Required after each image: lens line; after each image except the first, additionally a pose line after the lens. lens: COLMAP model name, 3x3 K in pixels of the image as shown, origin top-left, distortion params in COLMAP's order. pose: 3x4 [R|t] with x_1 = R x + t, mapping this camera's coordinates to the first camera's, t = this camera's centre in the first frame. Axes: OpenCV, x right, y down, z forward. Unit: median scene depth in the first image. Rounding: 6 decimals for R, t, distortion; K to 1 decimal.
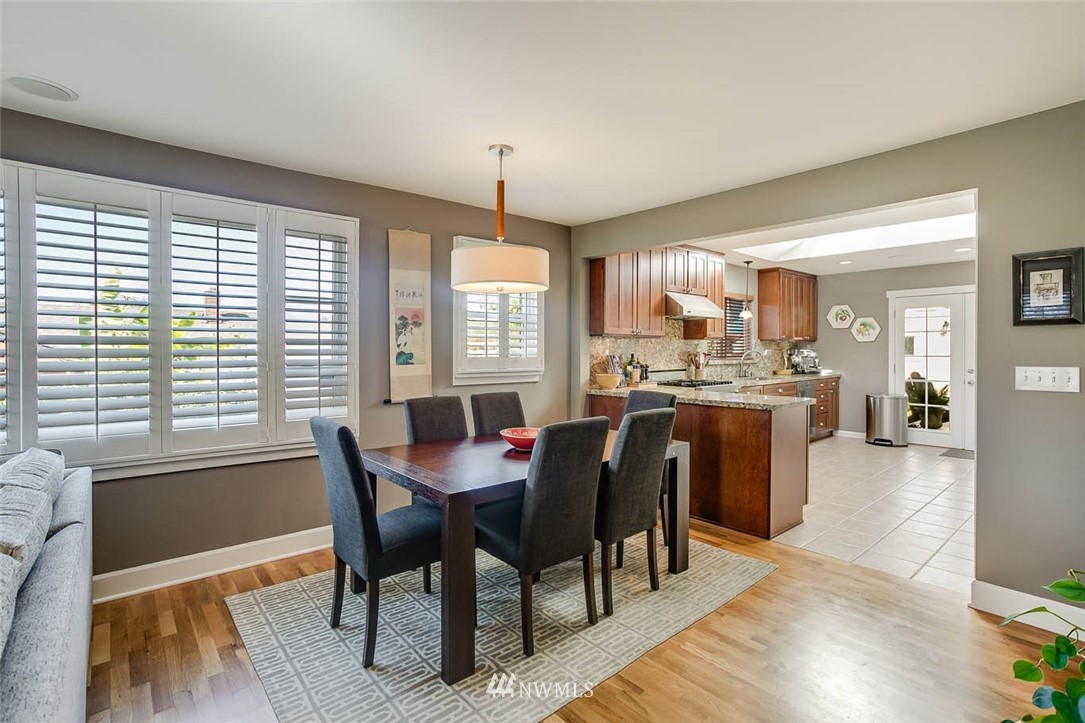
lens RADIAL K [[510.4, 0, 553.8], [0, 510.4, 349.9], [0, 0, 1]] dist [-0.003274, 0.000413]
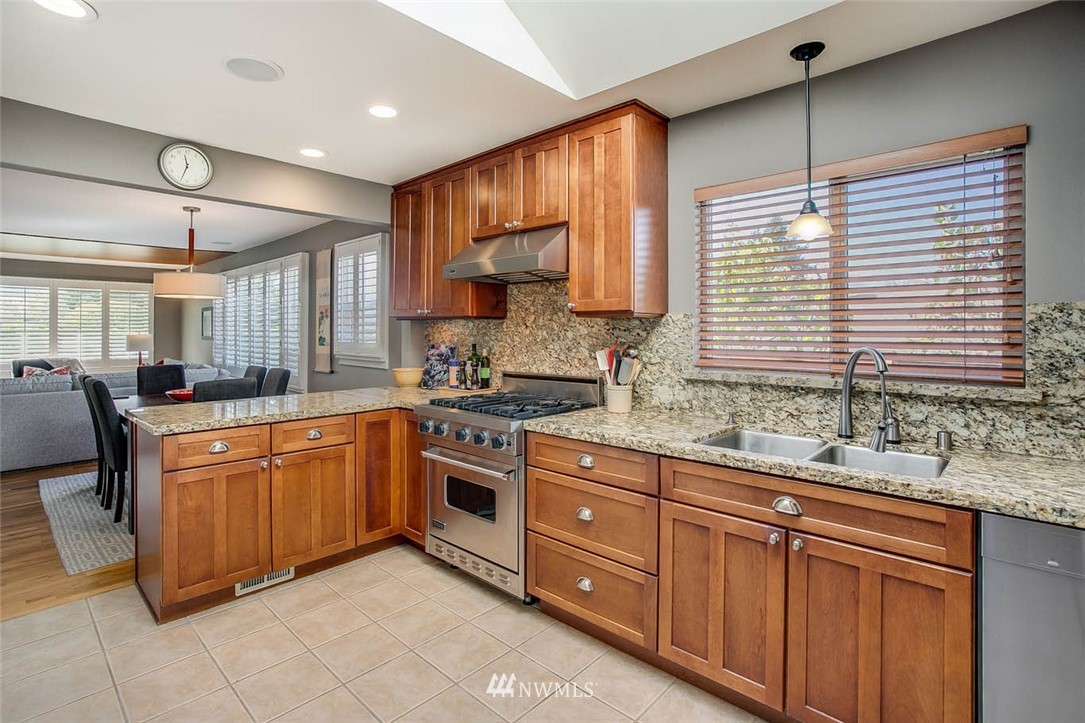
lens RADIAL K [[535.0, 0, 539.6], [0, 535.0, 364.0], [0, 0, 1]] dist [-0.077464, 0.031255]
pose [[0.098139, 0.067936, -0.992851, 0.649355], [0.000016, 0.997667, 0.068268, -0.010242], [0.995173, -0.006716, 0.097908, 0.784591]]
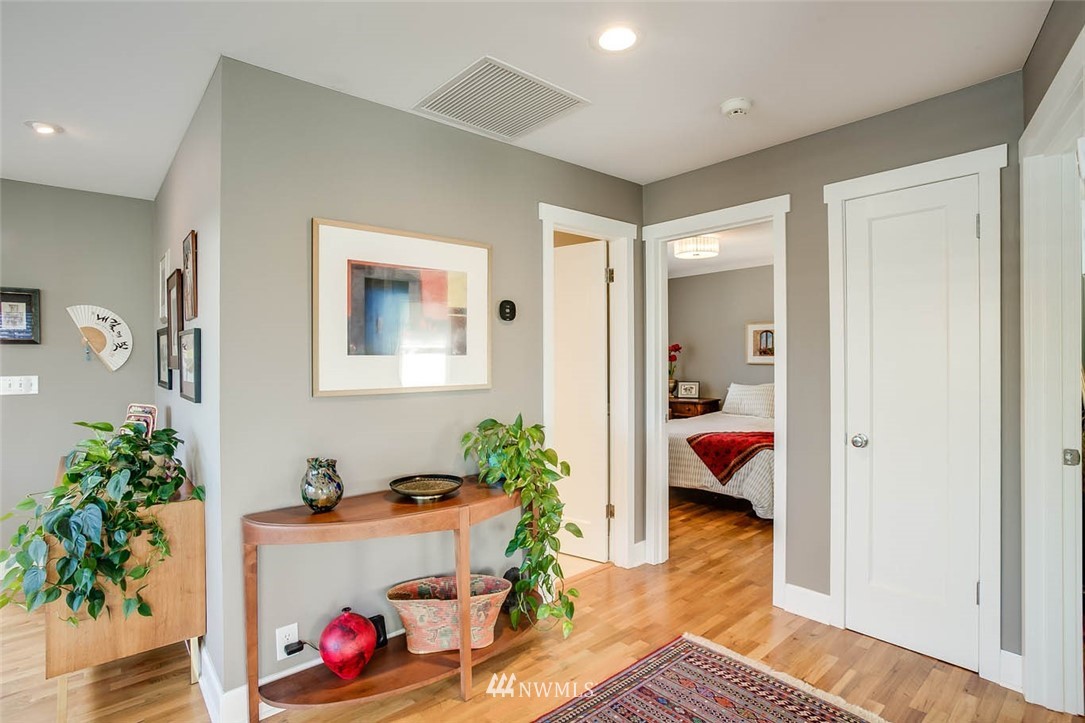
lens RADIAL K [[535.0, 0, 539.6], [0, 535.0, 364.0], [0, 0, 1]] dist [-0.077464, 0.031255]
pose [[0.010274, -0.003753, 0.999940, -0.120081], [0.005957, 0.999975, 0.003691, 0.001995], [-0.999929, 0.005919, 0.010296, -0.132936]]
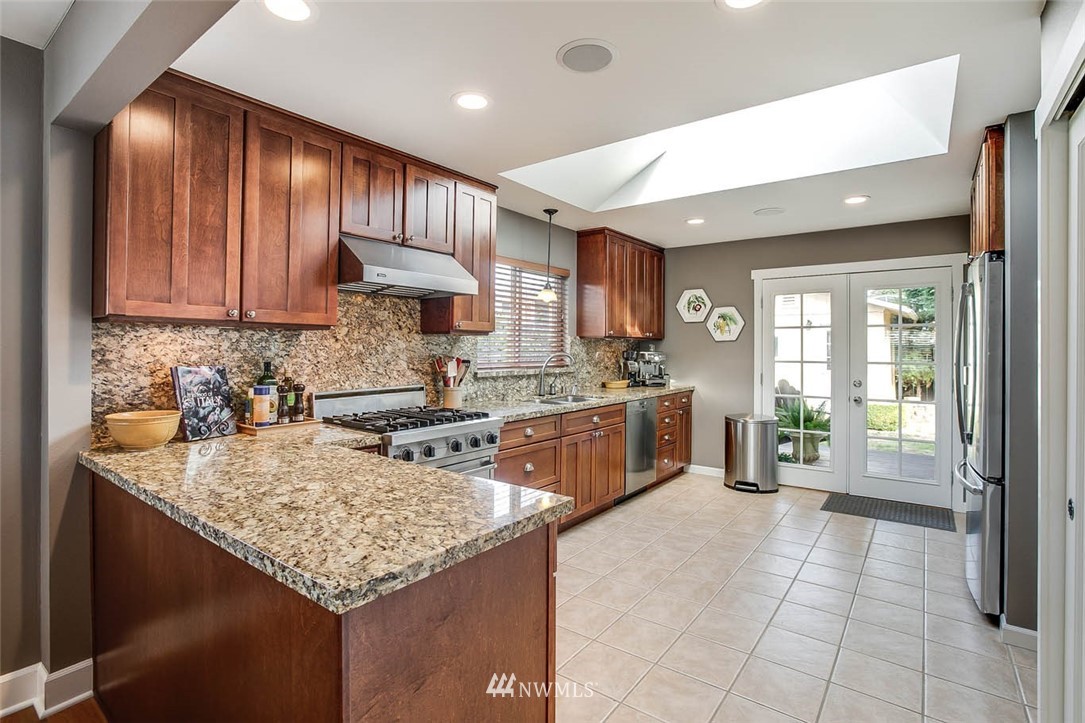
lens RADIAL K [[524.1, 0, 538.8], [0, 524.1, 341.6], [0, 0, 1]] dist [-0.049397, 0.017851]
pose [[0.981995, 0.006620, 0.188792, 0.239323], [-0.004128, 0.999899, -0.013592, -0.004468], [-0.188863, 0.012568, 0.981923, 0.366360]]
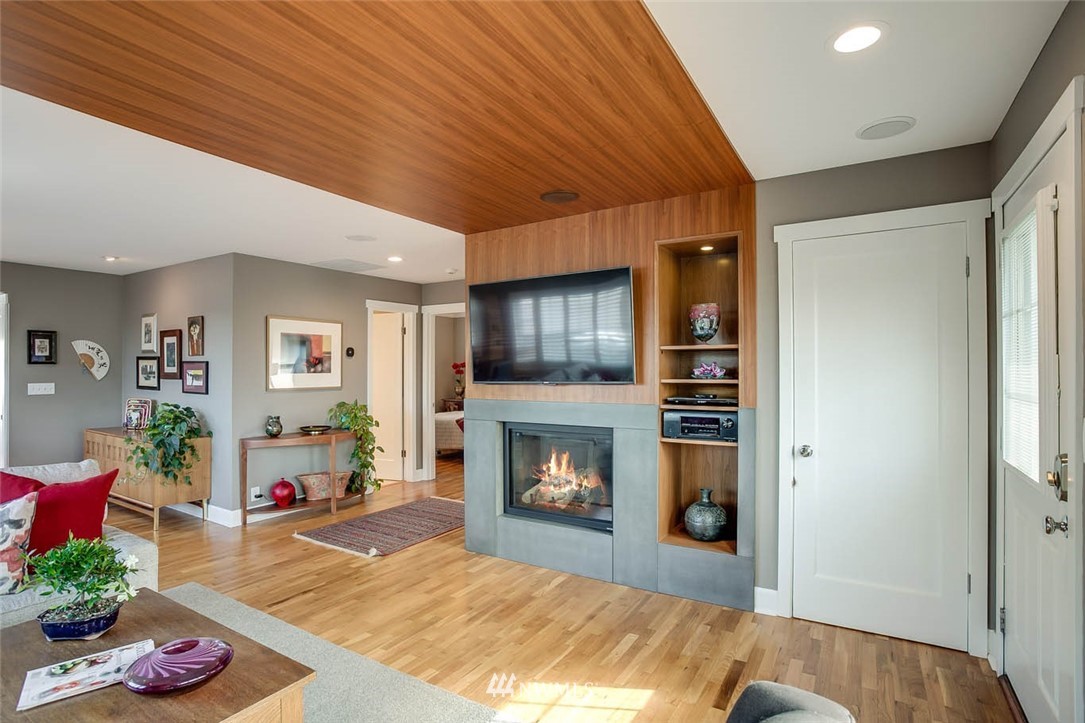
lens RADIAL K [[535.0, 0, 539.6], [0, 535.0, 364.0], [0, 0, 1]] dist [-0.077464, 0.031255]
pose [[-0.297745, 0.013176, 0.954554, -0.626511], [0.001505, 0.999910, -0.013332, -0.005934], [-0.954644, -0.002533, -0.297738, -0.142209]]
